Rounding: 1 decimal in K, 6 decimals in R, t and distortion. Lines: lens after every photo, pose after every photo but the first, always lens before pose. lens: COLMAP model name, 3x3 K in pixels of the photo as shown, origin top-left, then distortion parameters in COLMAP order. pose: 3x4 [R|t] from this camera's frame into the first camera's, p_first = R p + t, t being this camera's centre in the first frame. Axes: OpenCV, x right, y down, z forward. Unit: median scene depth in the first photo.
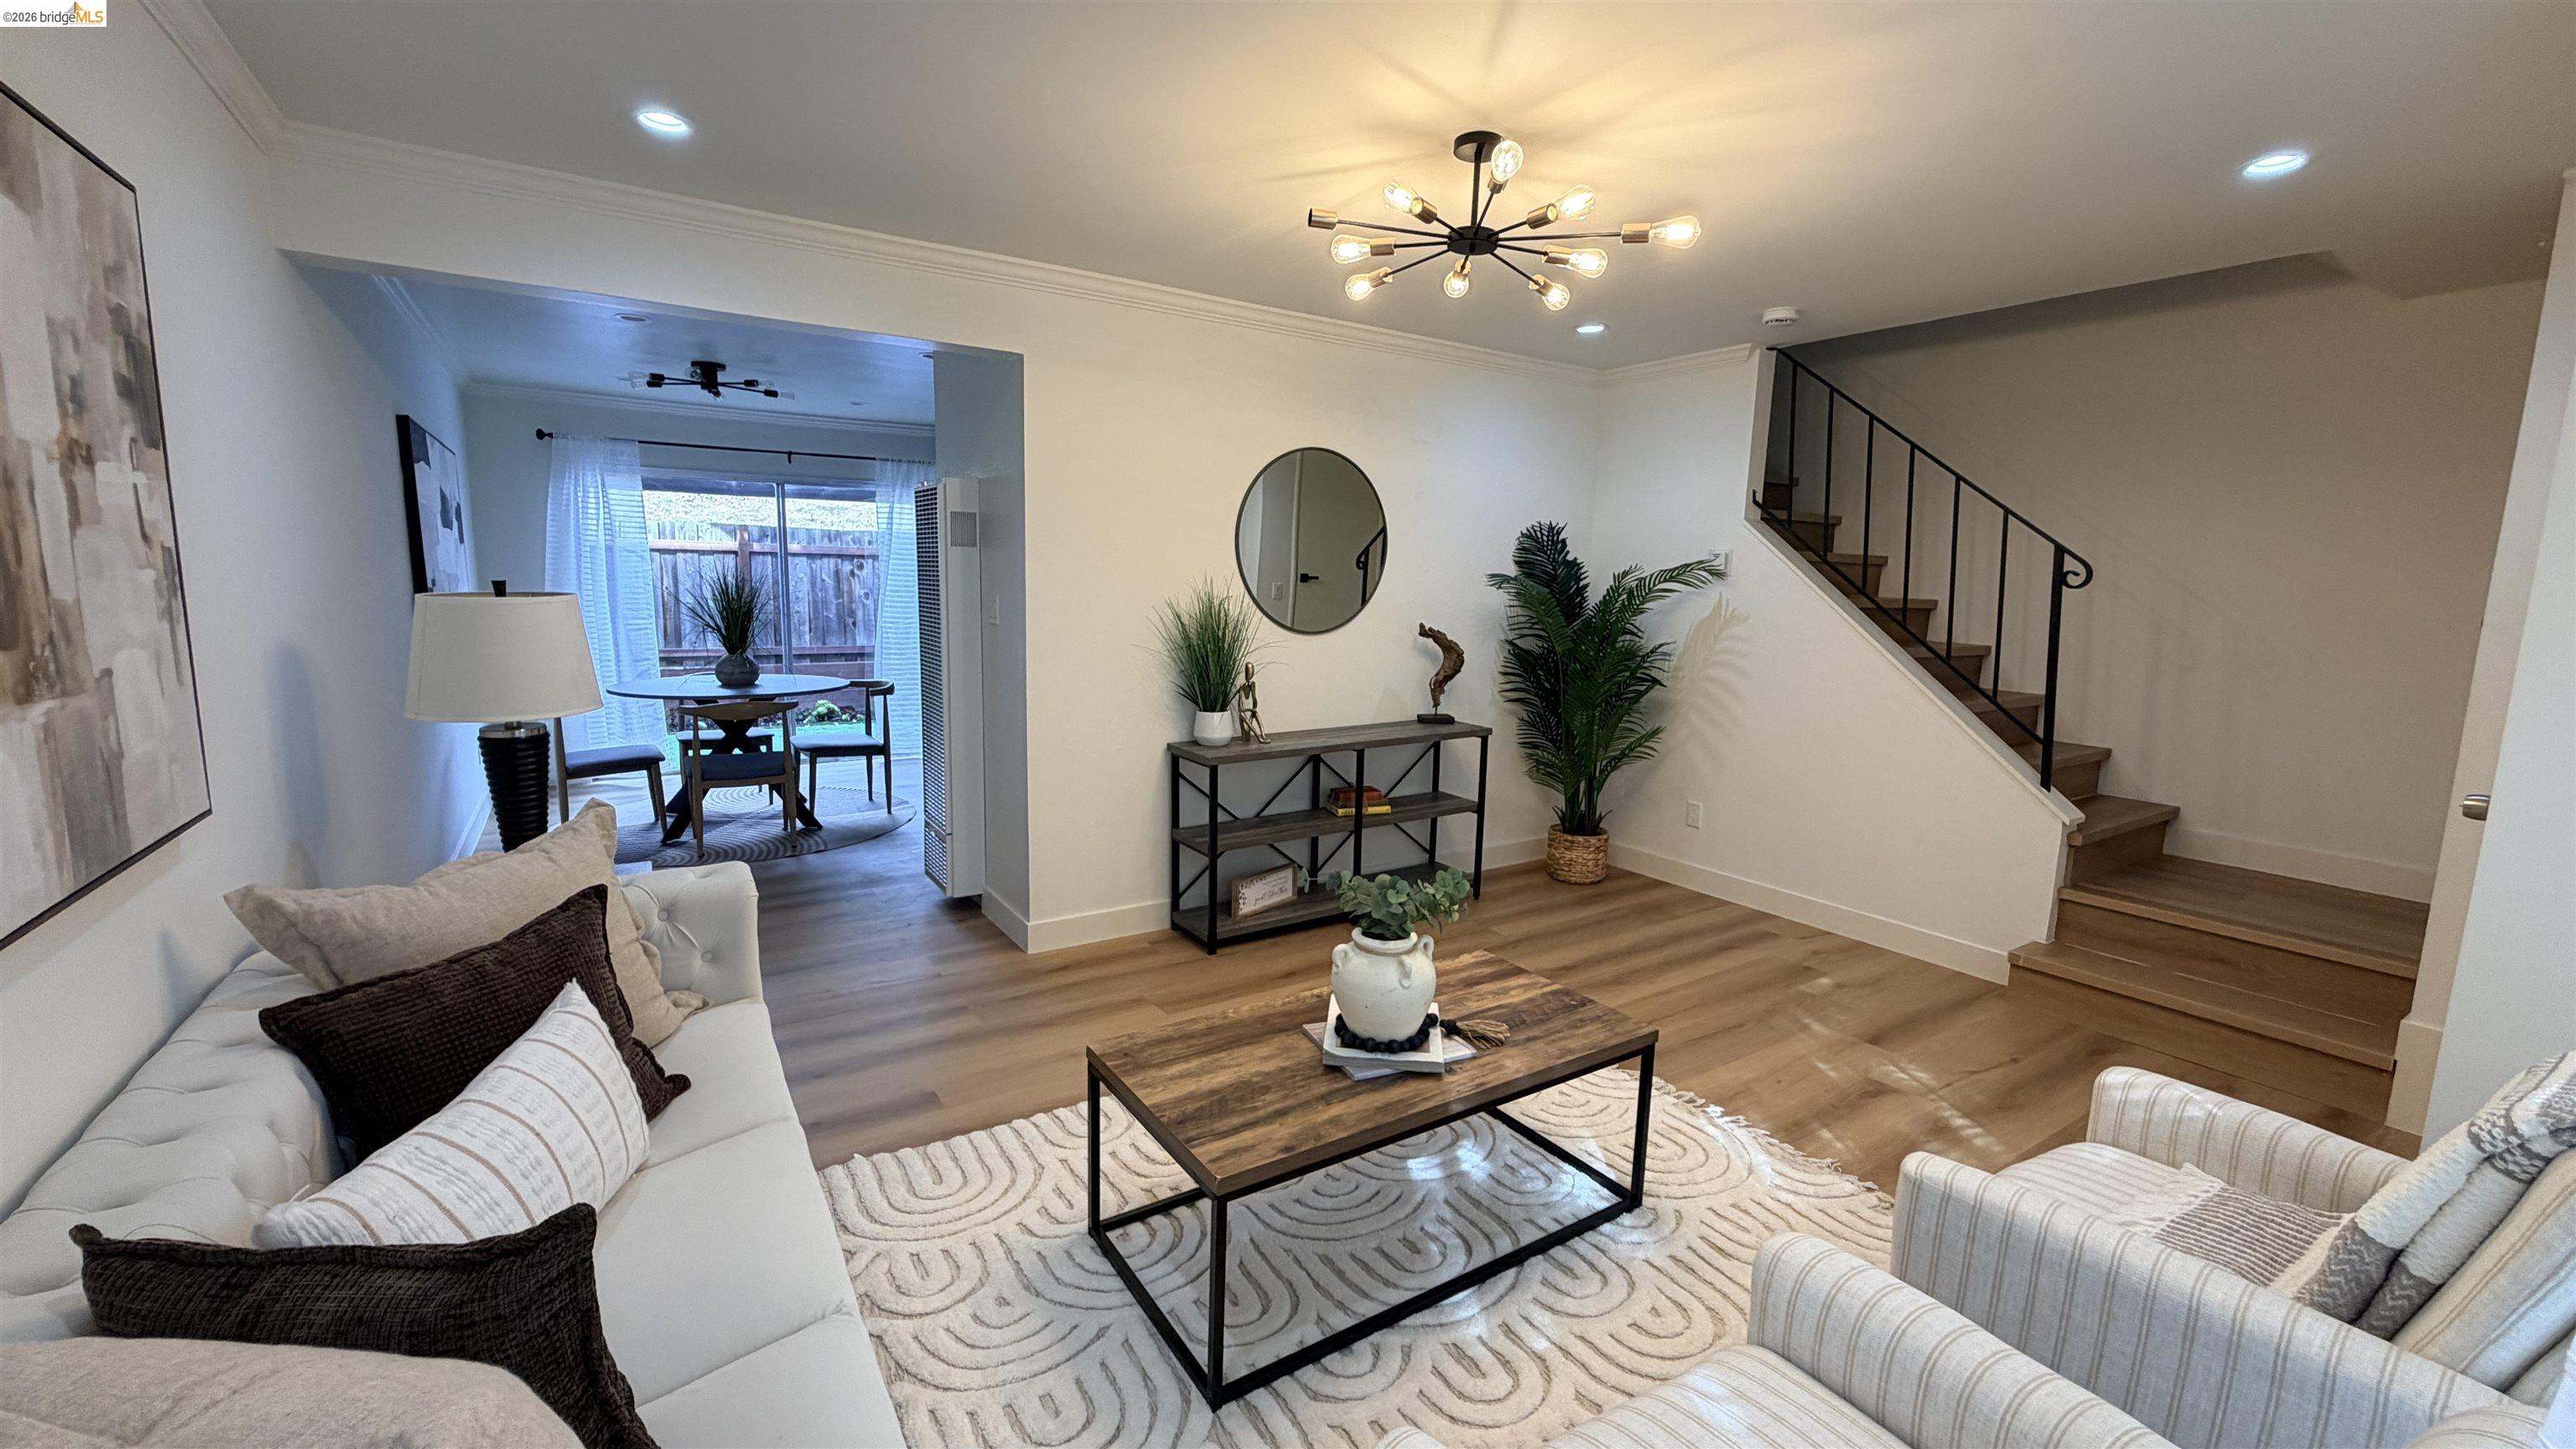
lens RADIAL K [[1027.6, 0, 1278.9], [0, 1027.6, 725.2], [0, 0, 1]] dist [-0.000119, -0.000240]
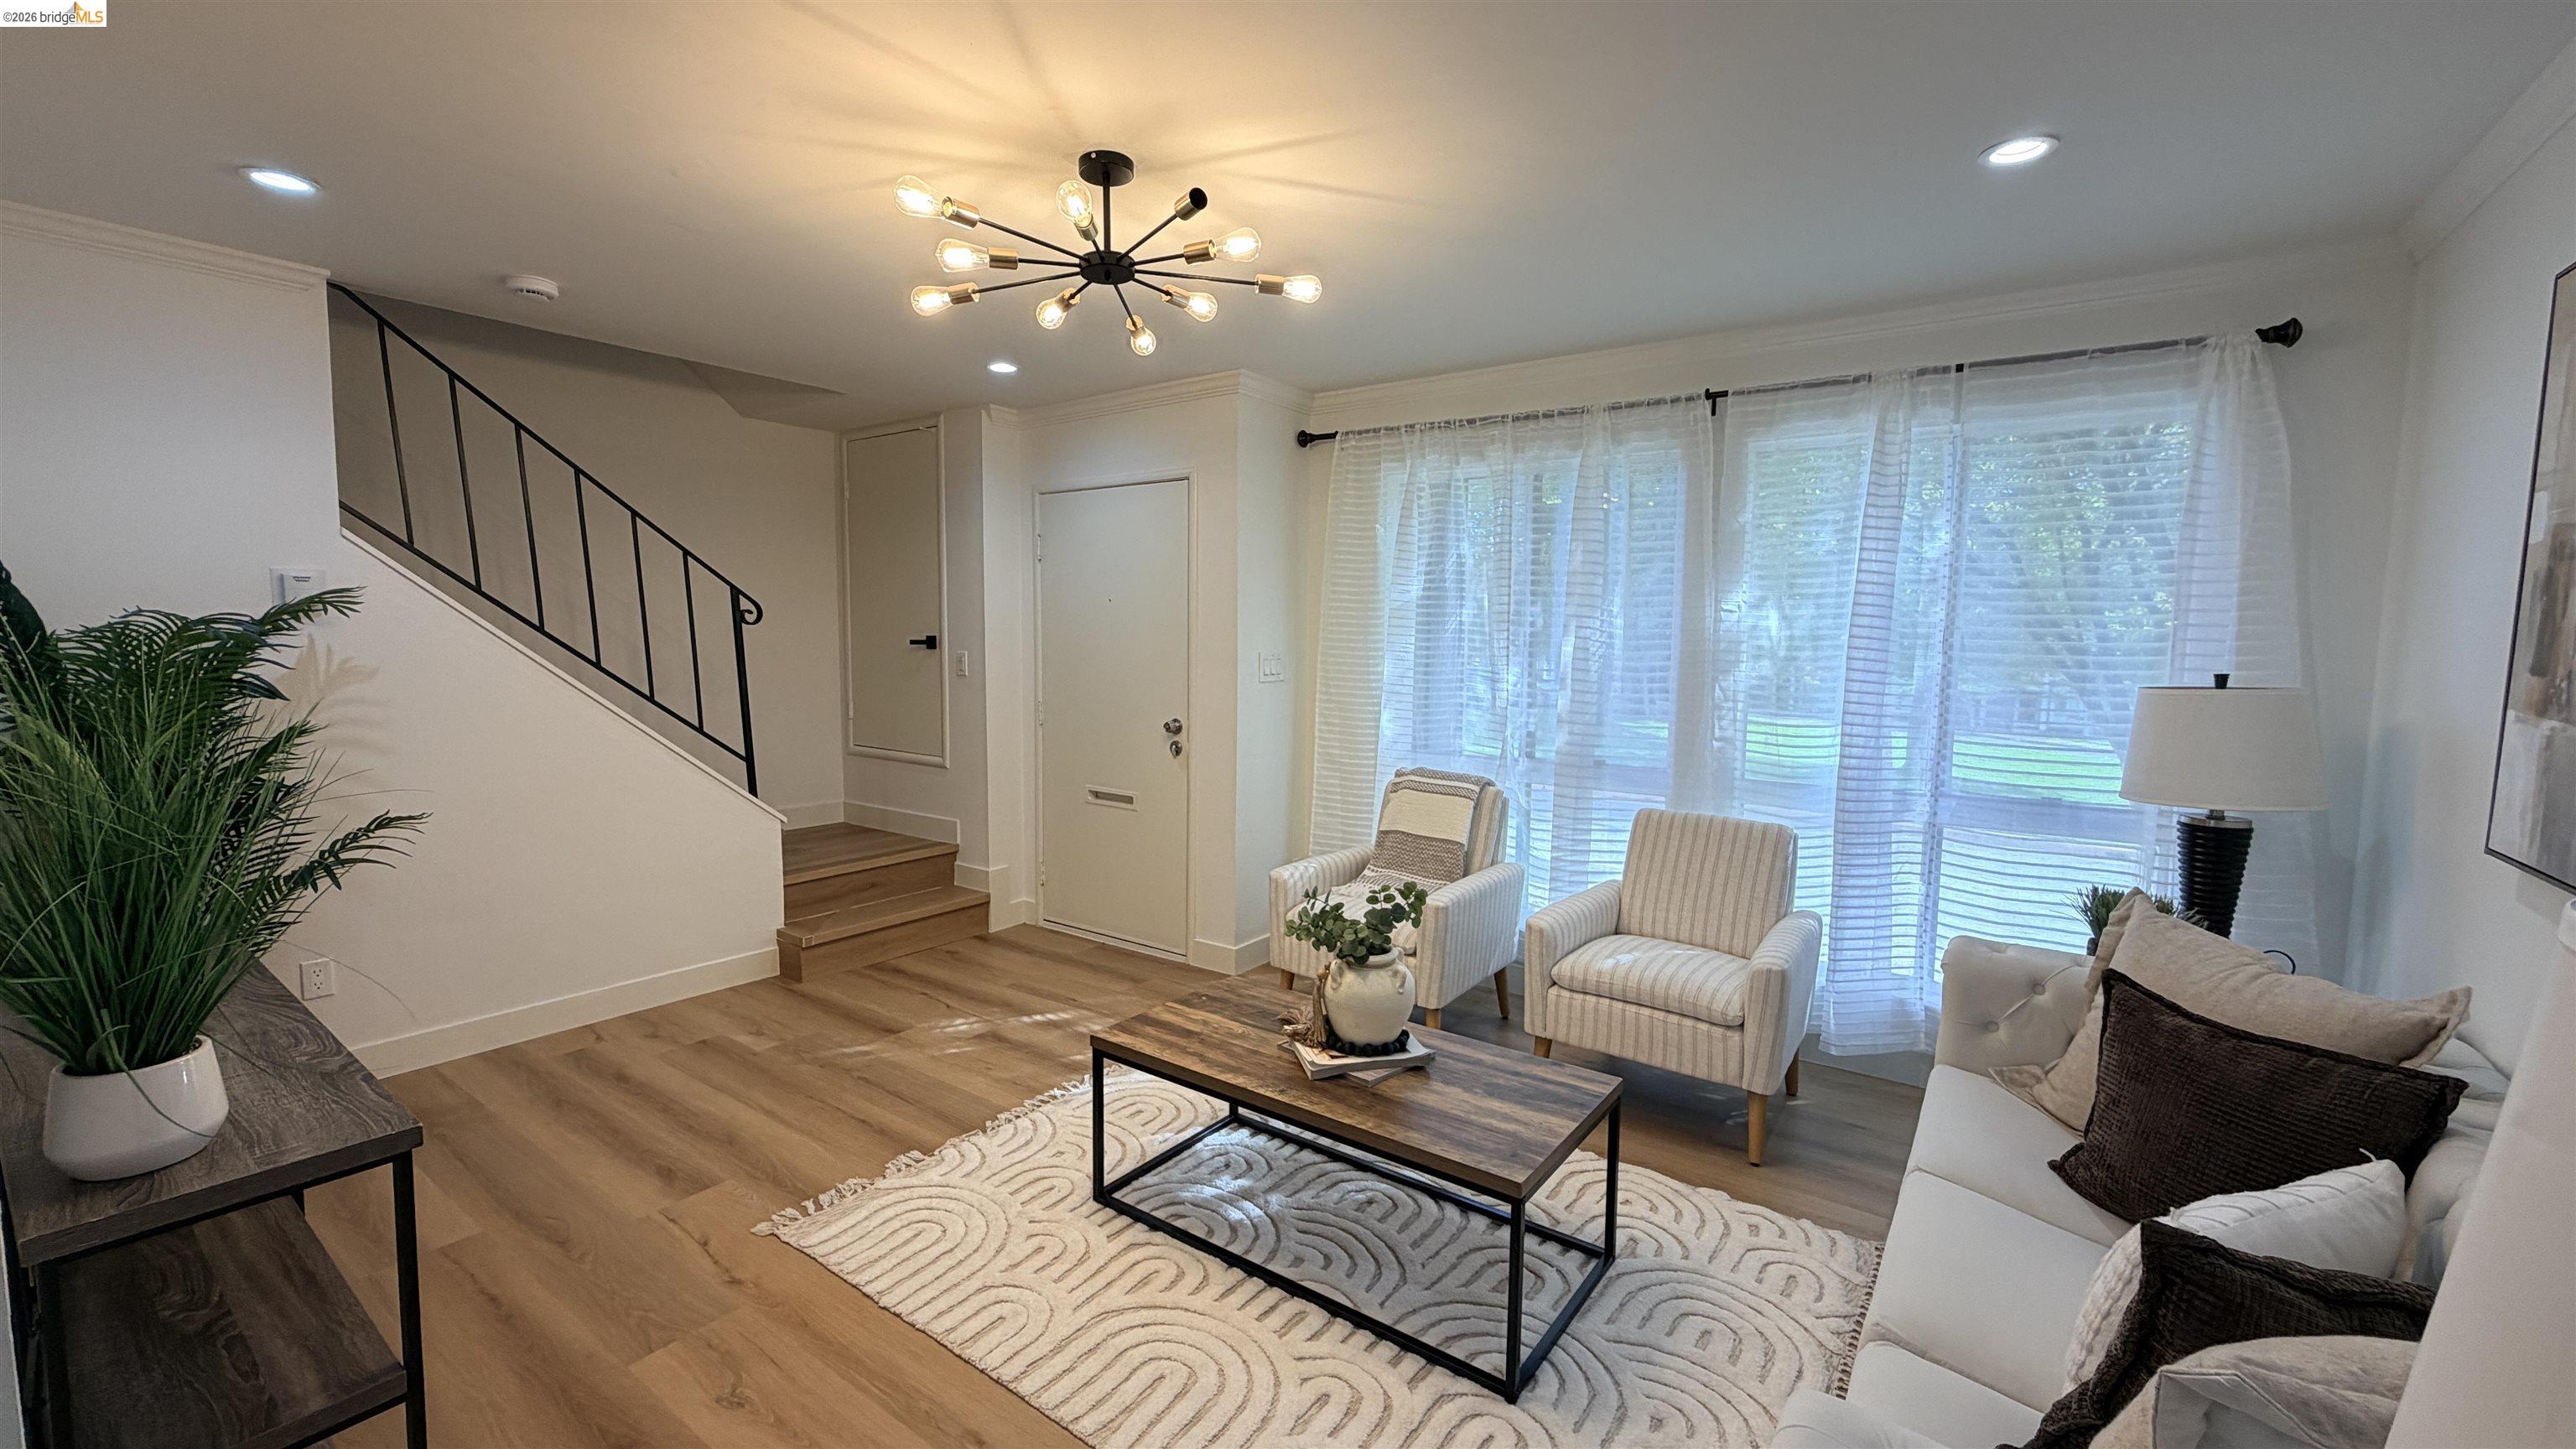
lens RADIAL K [[1027.6, 0, 1278.9], [0, 1027.6, 725.2], [0, 0, 1]] dist [-0.000119, -0.000240]
pose [[-0.356557, -0.110329, 0.927736, -0.523740], [0.116339, 0.980031, 0.161260, -0.138473], [-0.927002, 0.165430, -0.336601, 0.849358]]
